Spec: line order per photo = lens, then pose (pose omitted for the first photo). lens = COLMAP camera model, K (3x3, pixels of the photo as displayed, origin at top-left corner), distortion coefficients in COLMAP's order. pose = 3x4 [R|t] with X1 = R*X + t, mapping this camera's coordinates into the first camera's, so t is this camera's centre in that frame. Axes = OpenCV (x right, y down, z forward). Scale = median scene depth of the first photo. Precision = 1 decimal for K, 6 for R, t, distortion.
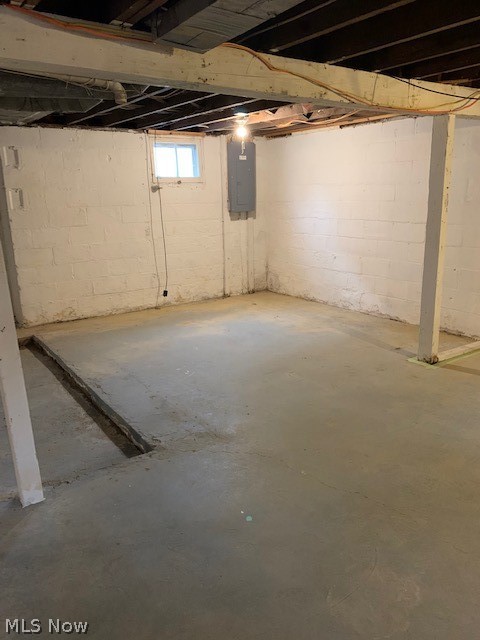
lens RADIAL K [[486.3, 0, 242.6], [0, 486.3, 322.8], [0, 0, 1]] dist [0.037065, -0.045595]
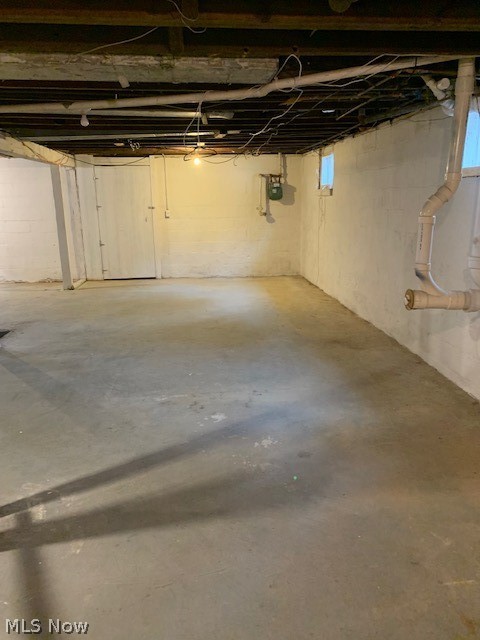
lens RADIAL K [[486.3, 0, 239.6], [0, 486.3, 321.8], [0, 0, 1]] dist [0.037065, -0.045595]
pose [[0.506867, -0.195003, 0.839678, -0.928800], [0.221431, 0.970846, 0.091799, 0.177507], [-0.833099, 0.139401, 0.535270, -0.575377]]
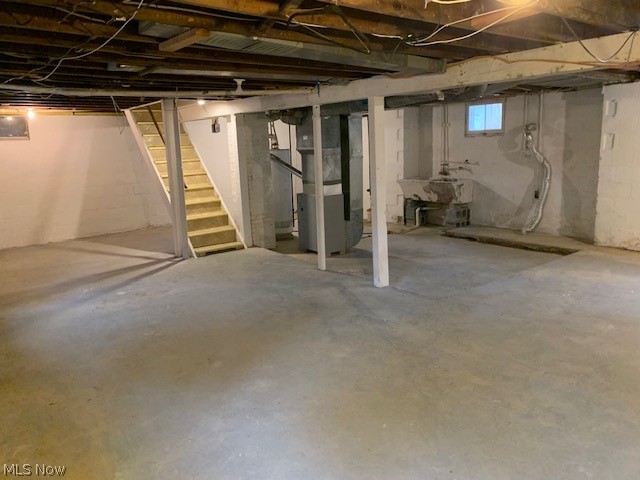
lens RADIAL K [[486.3, 0, 323.0], [0, 486.3, 235.6], [0, 0, 1]] dist [0.037065, -0.045595]
pose [[0.049238, 0.207593, -0.976975, 1.102091], [-0.229320, 0.954380, 0.191234, -0.140684], [0.972105, 0.214624, 0.094597, 0.334954]]
